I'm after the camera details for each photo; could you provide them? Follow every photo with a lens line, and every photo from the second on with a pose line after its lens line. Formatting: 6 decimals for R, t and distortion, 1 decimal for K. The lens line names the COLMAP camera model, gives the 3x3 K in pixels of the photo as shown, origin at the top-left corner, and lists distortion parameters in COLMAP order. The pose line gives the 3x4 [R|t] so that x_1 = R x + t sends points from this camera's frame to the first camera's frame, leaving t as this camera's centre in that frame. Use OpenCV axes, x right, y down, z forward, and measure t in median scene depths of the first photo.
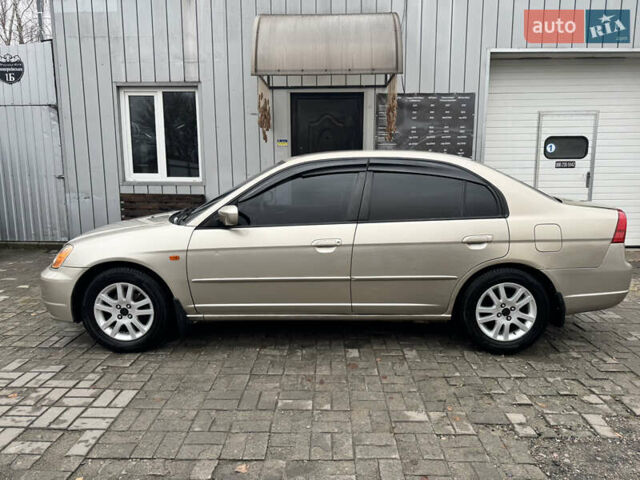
lens RADIAL K [[445.4, 0, 322.7], [0, 445.4, 244.4], [0, 0, 1]] dist [0.028047, -0.034671]
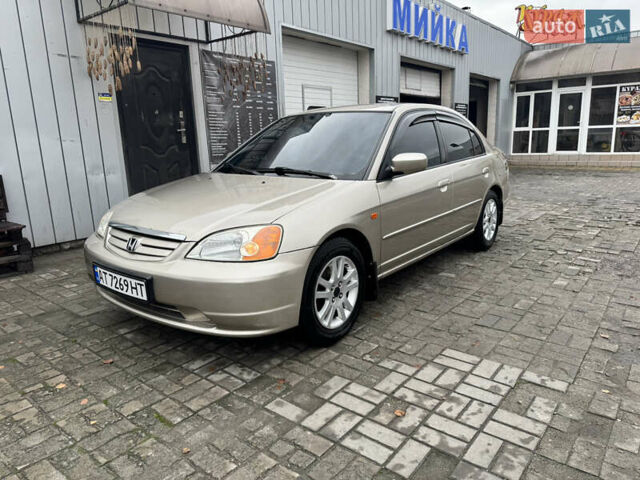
lens RADIAL K [[445.4, 0, 320.8], [0, 445.4, 237.5], [0, 0, 1]] dist [0.028047, -0.034671]
pose [[0.614094, -0.182765, 0.767779, -1.066061], [0.155598, 0.981761, 0.109250, -0.038613], [-0.773743, 0.052375, 0.631331, 0.513879]]
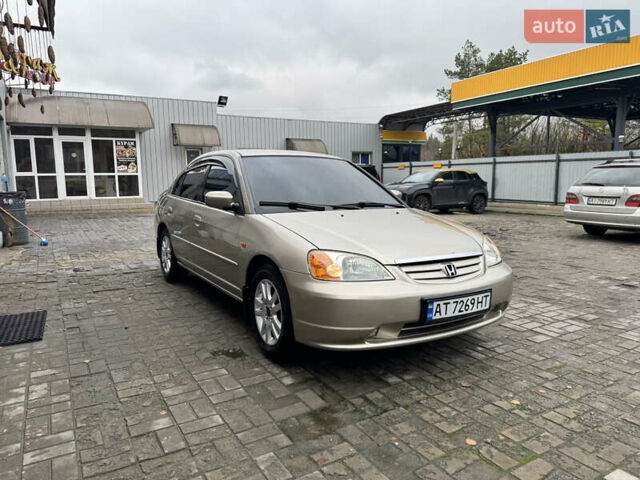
lens RADIAL K [[445.4, 0, 317.6], [0, 445.4, 235.2], [0, 0, 1]] dist [0.028047, -0.034671]
pose [[-0.516326, -0.105804, 0.849831, -1.252309], [0.147569, 0.966503, 0.209988, -0.268396], [-0.843582, 0.233831, -0.483417, 1.842990]]
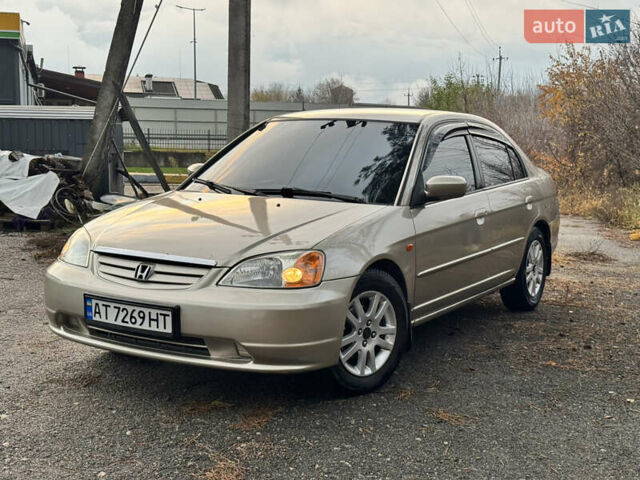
lens RADIAL K [[909.9, 0, 320.5], [0, 909.9, 241.7], [0, 0, 1]] dist [-0.071888, 0.000000]
pose [[0.500802, -0.092612, 0.860593, -1.689743], [0.134603, 0.990496, 0.028263, -0.040478], [-0.855032, 0.101684, 0.508509, 0.341943]]
